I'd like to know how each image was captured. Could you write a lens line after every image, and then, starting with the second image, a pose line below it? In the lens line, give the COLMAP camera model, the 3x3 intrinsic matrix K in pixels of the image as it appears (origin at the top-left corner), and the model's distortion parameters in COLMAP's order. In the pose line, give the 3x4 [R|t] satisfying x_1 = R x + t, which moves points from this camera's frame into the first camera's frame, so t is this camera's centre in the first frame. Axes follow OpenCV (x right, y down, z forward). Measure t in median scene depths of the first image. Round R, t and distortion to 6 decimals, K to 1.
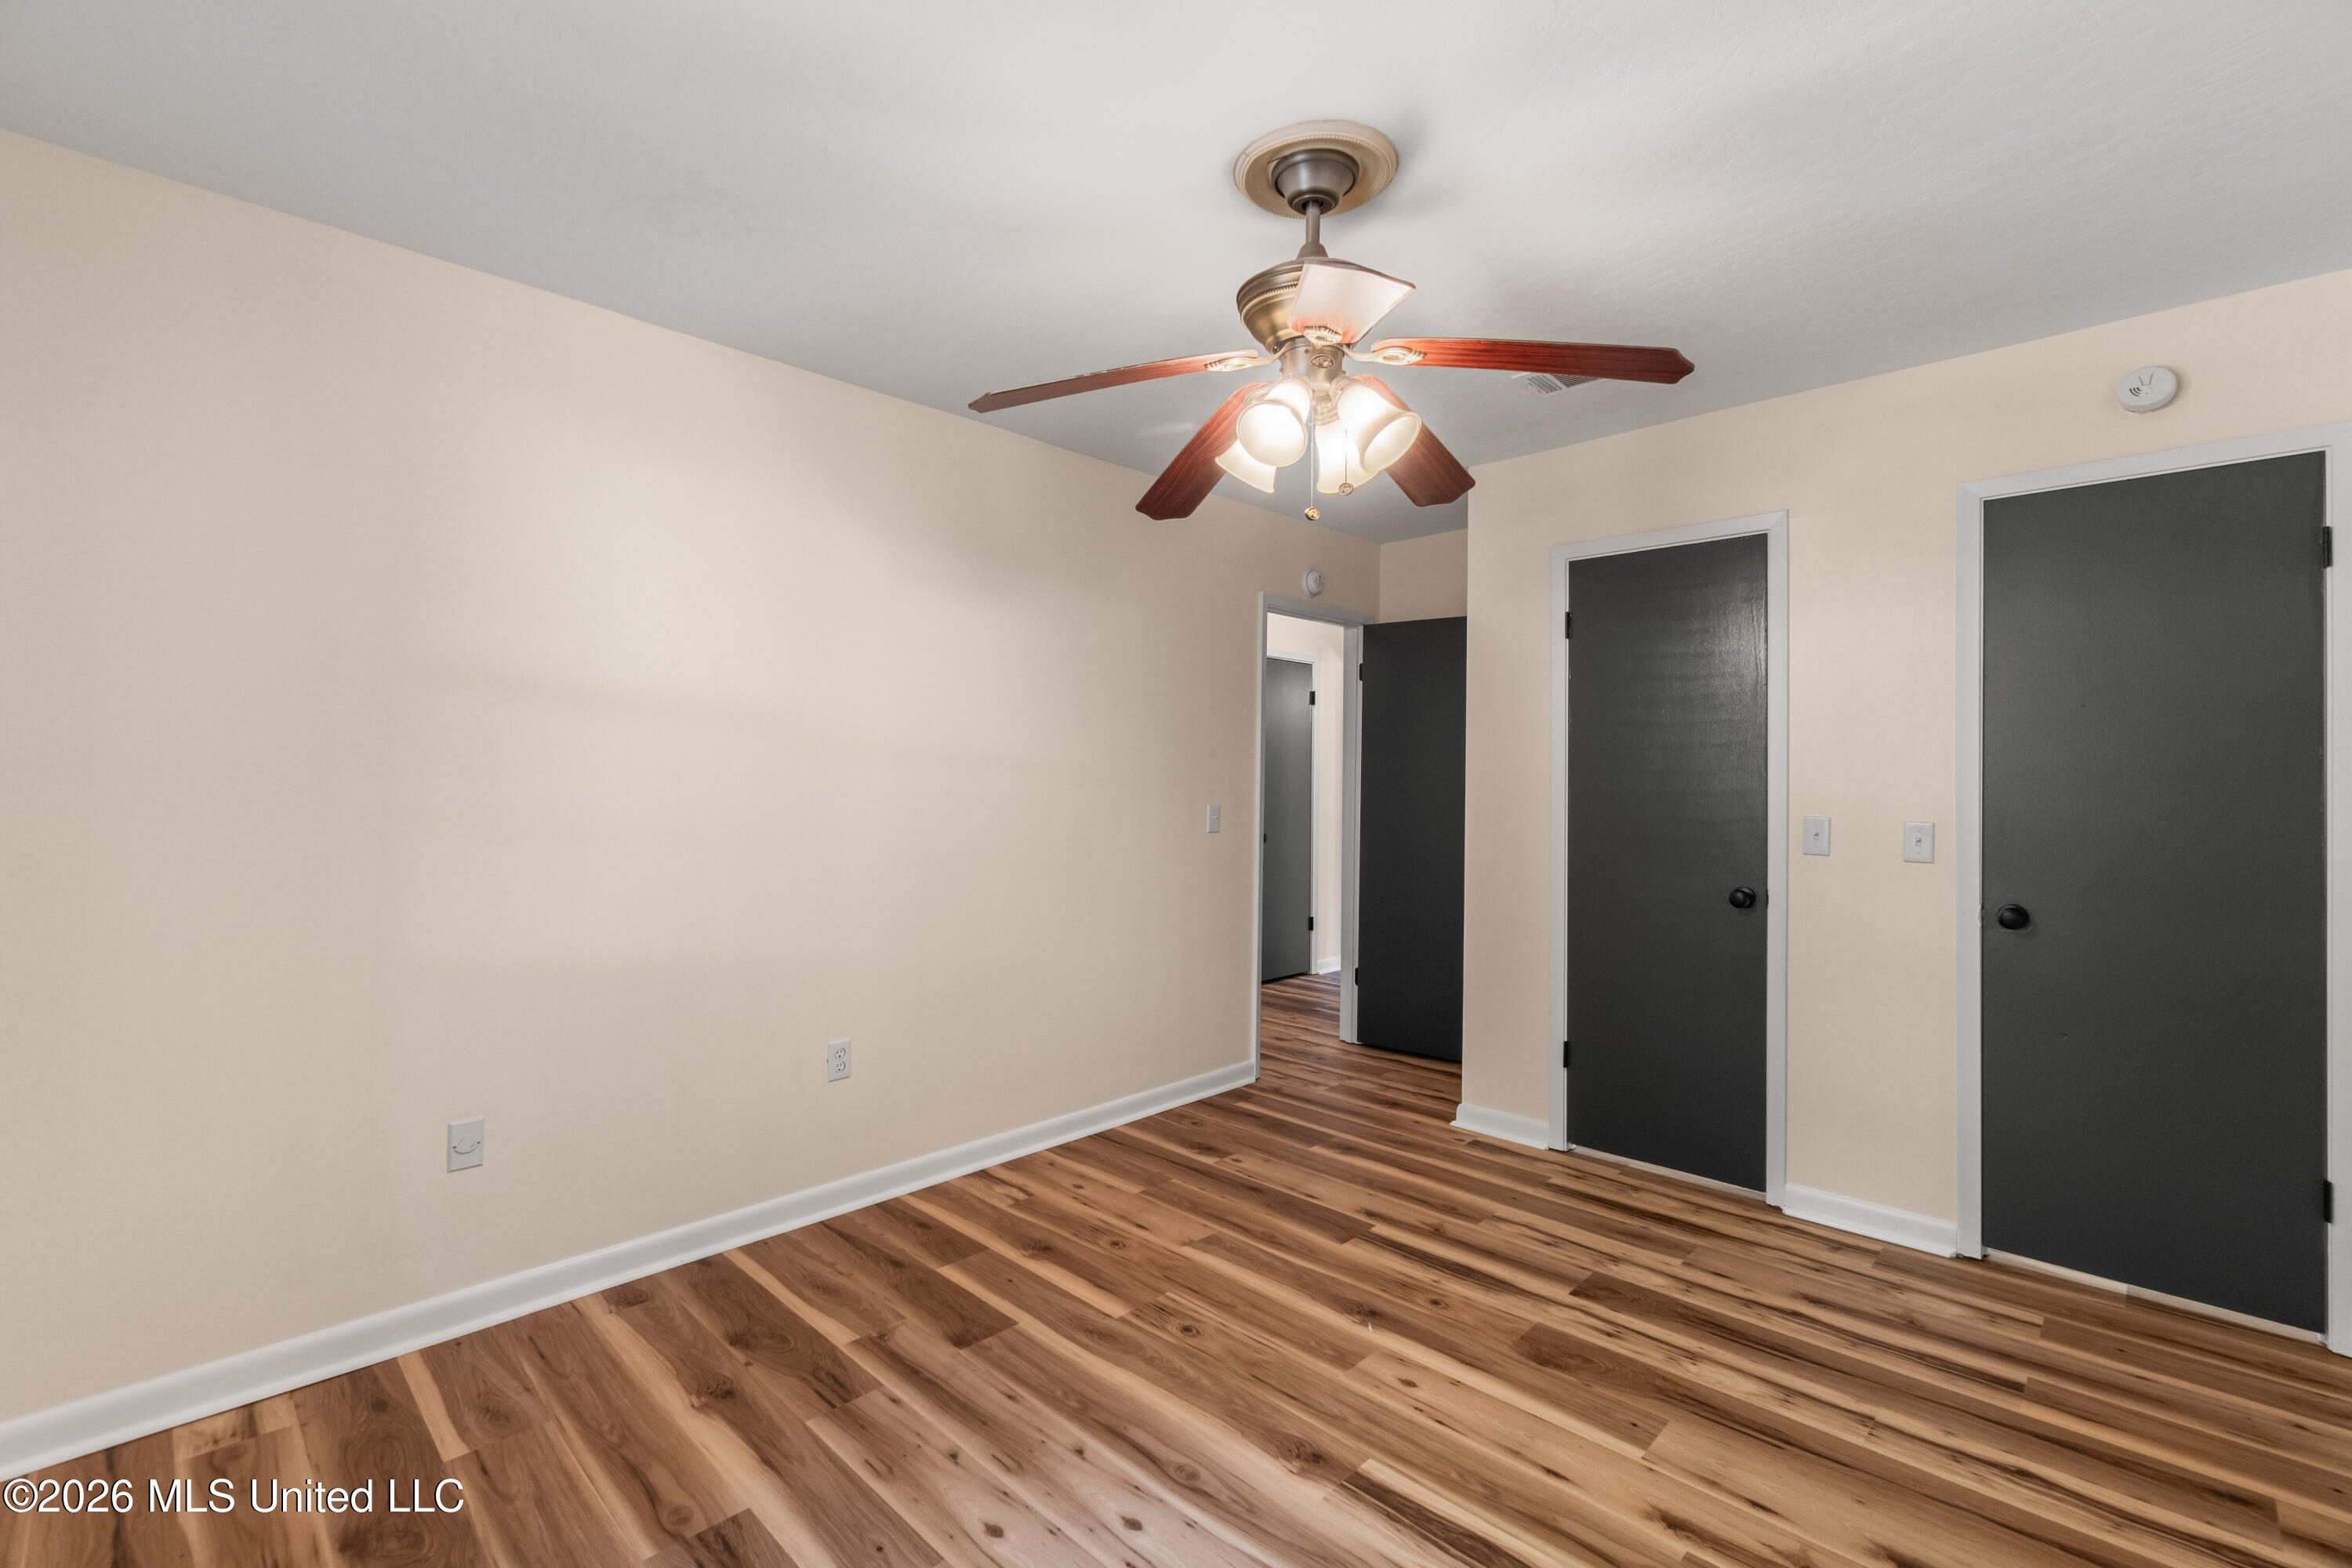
lens RADIAL K [[1025.1, 0, 1165.4], [0, 1025.1, 772.4], [0, 0, 1]] dist [-0.007598, 0.003115]
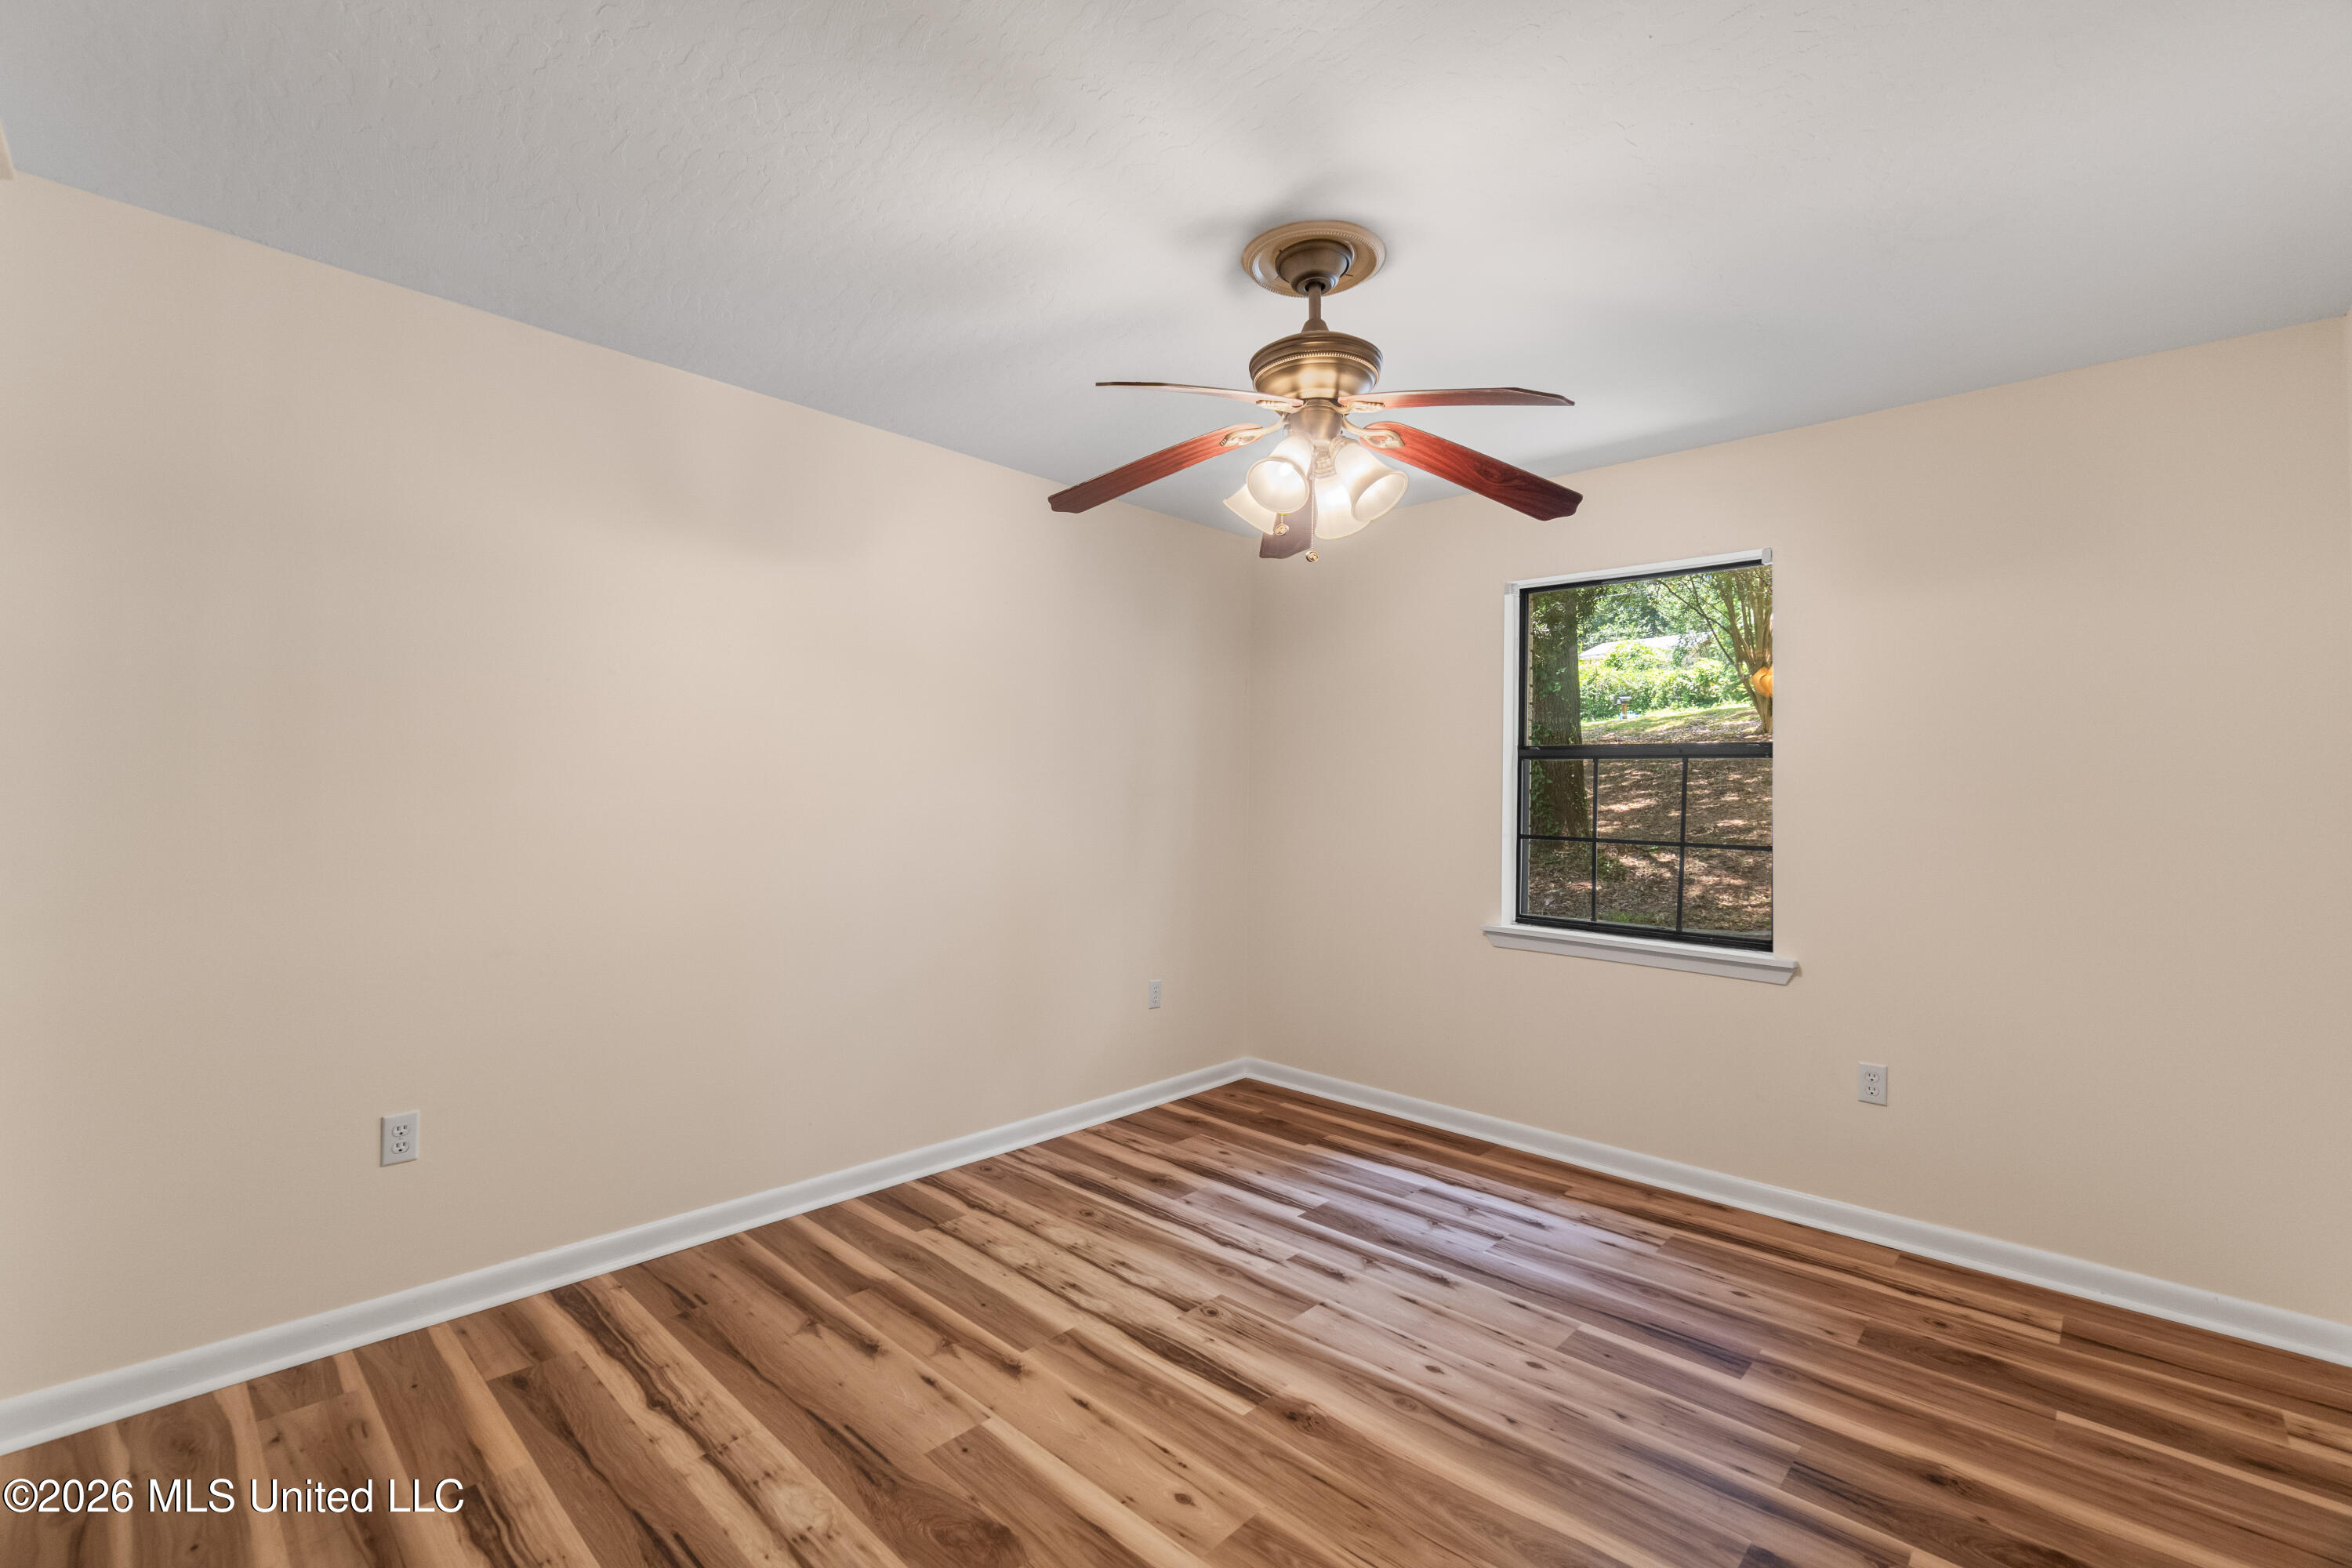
lens RADIAL K [[1025.1, 0, 1168.8], [0, 1025.1, 773.4], [0, 0, 1]] dist [-0.007598, 0.003115]
pose [[-0.999578, -0.020971, -0.020084, 0.300352], [-0.020466, 0.999477, -0.025031, 0.015262], [0.020598, -0.024609, -0.999485, 2.002915]]
